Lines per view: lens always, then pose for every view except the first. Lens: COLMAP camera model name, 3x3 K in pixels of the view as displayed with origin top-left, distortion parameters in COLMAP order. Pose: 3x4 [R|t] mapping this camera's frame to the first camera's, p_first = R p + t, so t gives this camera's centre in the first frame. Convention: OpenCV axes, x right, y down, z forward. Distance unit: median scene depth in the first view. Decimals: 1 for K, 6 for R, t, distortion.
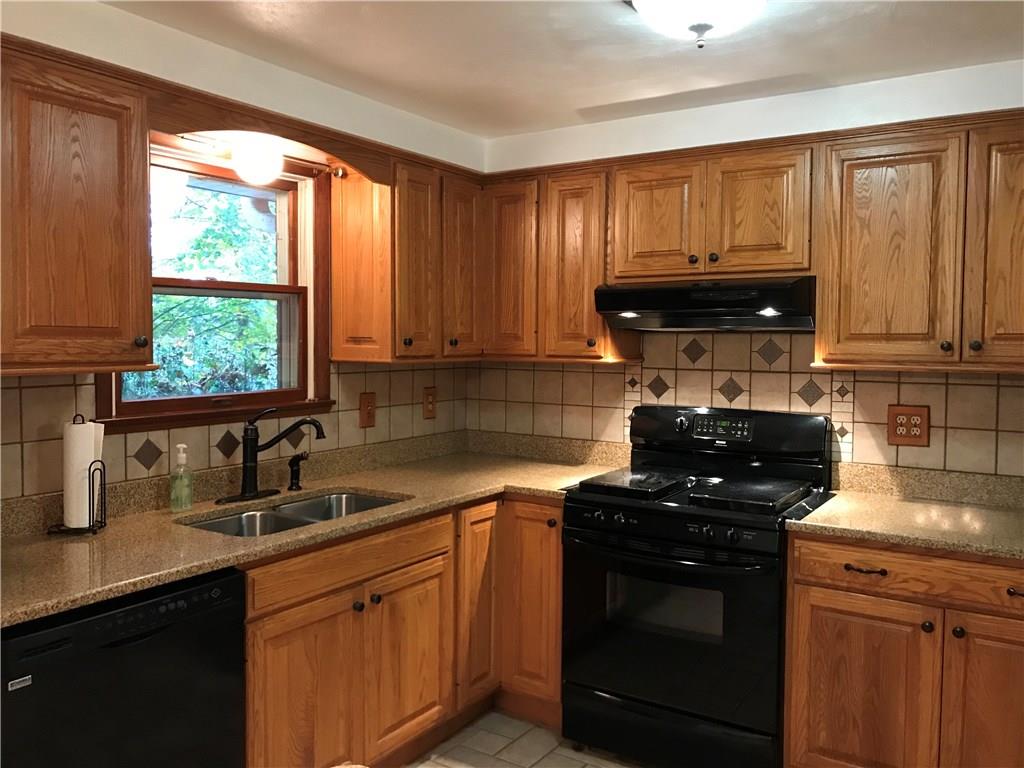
lens RADIAL K [[851.2, 0, 511.7], [0, 851.2, 382.9], [0, 0, 1]] dist [0.052107, -0.057364]
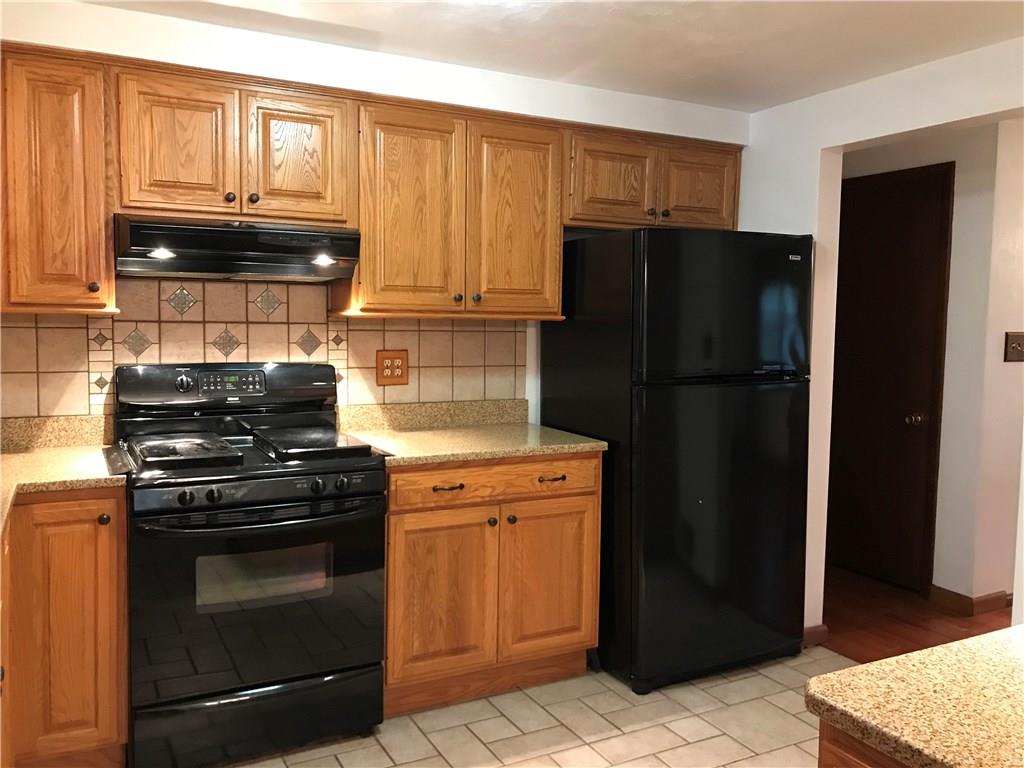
lens RADIAL K [[851.2, 0, 512.9], [0, 851.2, 378.0], [0, 0, 1]] dist [0.052107, -0.057364]
pose [[0.478449, -0.063071, 0.875847, -0.467274], [0.038033, 0.997970, 0.051089, 0.011813], [-0.877291, 0.008868, 0.479876, 0.314707]]
